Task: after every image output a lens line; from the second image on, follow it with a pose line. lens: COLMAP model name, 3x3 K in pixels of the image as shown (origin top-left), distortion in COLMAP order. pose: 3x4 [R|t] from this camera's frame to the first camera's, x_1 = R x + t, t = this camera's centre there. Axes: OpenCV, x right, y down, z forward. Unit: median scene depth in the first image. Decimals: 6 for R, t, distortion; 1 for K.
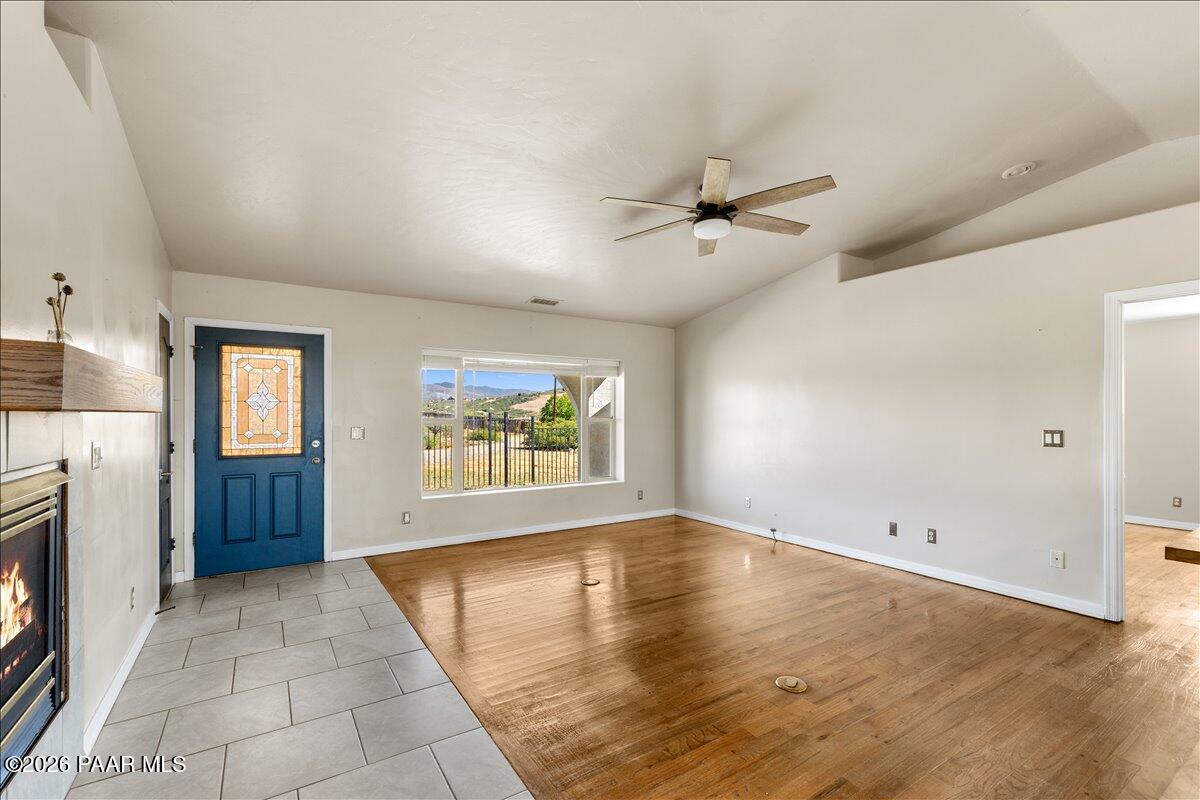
lens RADIAL K [[530.5, 0, 618.2], [0, 530.5, 412.2], [0, 0, 1]] dist [-0.001038, -0.000053]
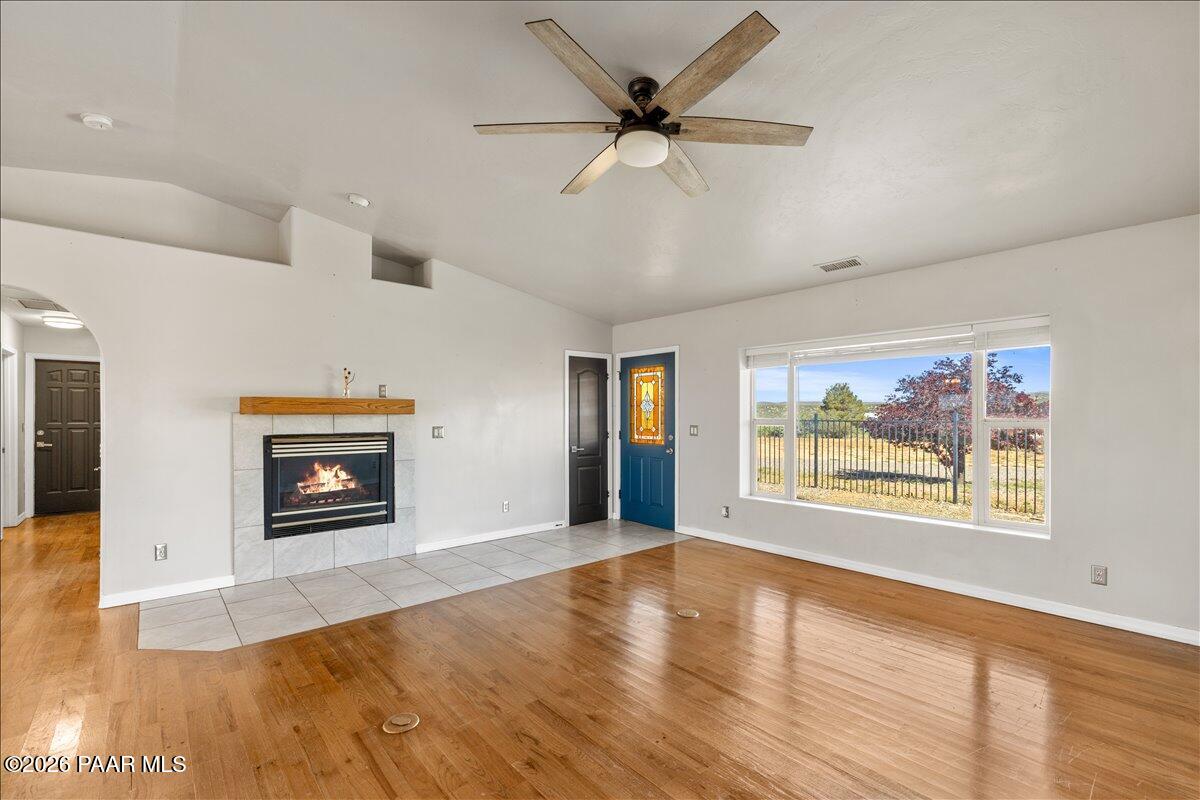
lens RADIAL K [[531.2, 0, 597.8], [0, 531.2, 414.9], [0, 0, 1]] dist [0.001364, 0.000274]
pose [[0.118564, -0.001416, -0.992945, 0.686622], [0.003709, 0.999993, -0.000984, 0.005406], [0.992940, -0.003567, 0.118568, 0.679452]]
